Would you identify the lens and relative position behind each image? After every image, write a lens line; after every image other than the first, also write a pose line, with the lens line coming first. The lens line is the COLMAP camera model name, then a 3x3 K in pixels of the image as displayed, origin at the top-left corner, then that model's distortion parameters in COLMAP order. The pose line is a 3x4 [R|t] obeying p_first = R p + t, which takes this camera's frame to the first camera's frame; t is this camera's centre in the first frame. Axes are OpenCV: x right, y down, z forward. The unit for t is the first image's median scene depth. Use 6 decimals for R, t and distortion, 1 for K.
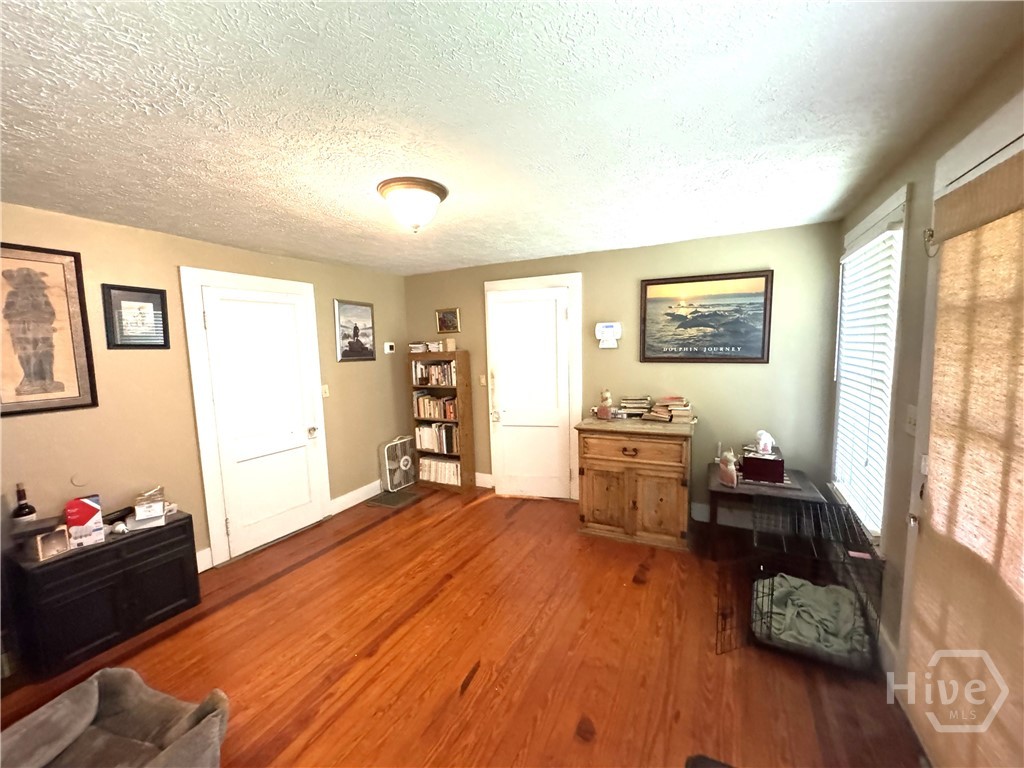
lens RADIAL K [[408.8, 0, 512.2], [0, 408.8, 381.8], [0, 0, 1]] dist [0.000032, -0.000217]
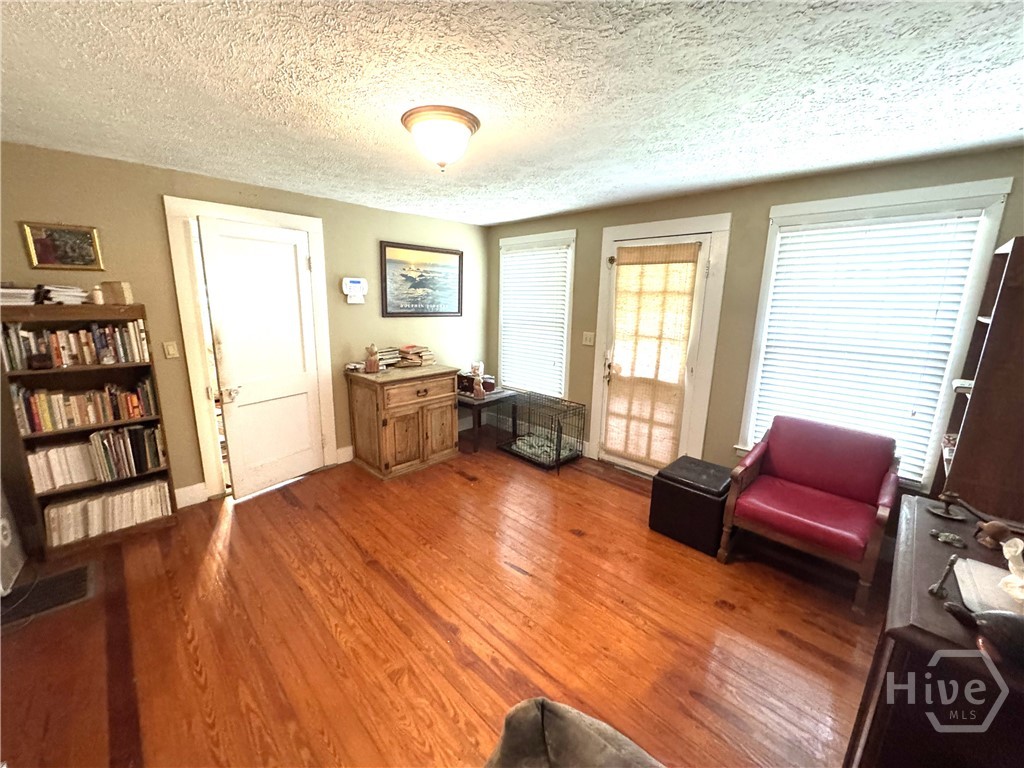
lens RADIAL K [[408.8, 0, 512.2], [0, 408.8, 381.8], [0, 0, 1]] dist [0.000032, -0.000217]
pose [[0.299740, -0.161710, 0.940216, -0.661093], [0.066405, 0.986676, 0.148531, -0.017398], [-0.951707, 0.017914, 0.306484, 0.344532]]
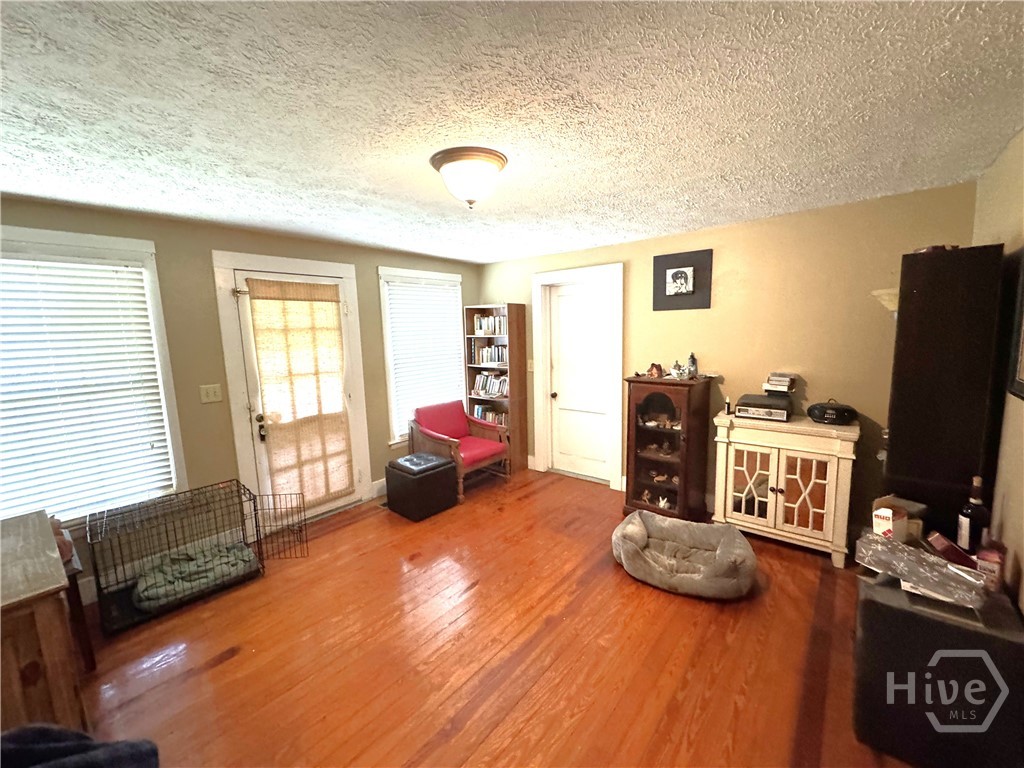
lens RADIAL K [[406.5, 0, 512.0], [0, 406.5, 384.0], [0, 0, 1]] dist [-0.000823, -0.000121]
pose [[-0.973709, 0.027964, 0.226071, -0.304132], [0.079586, 0.971657, 0.222594, -0.107457], [-0.213439, 0.234734, -0.948337, 1.135589]]
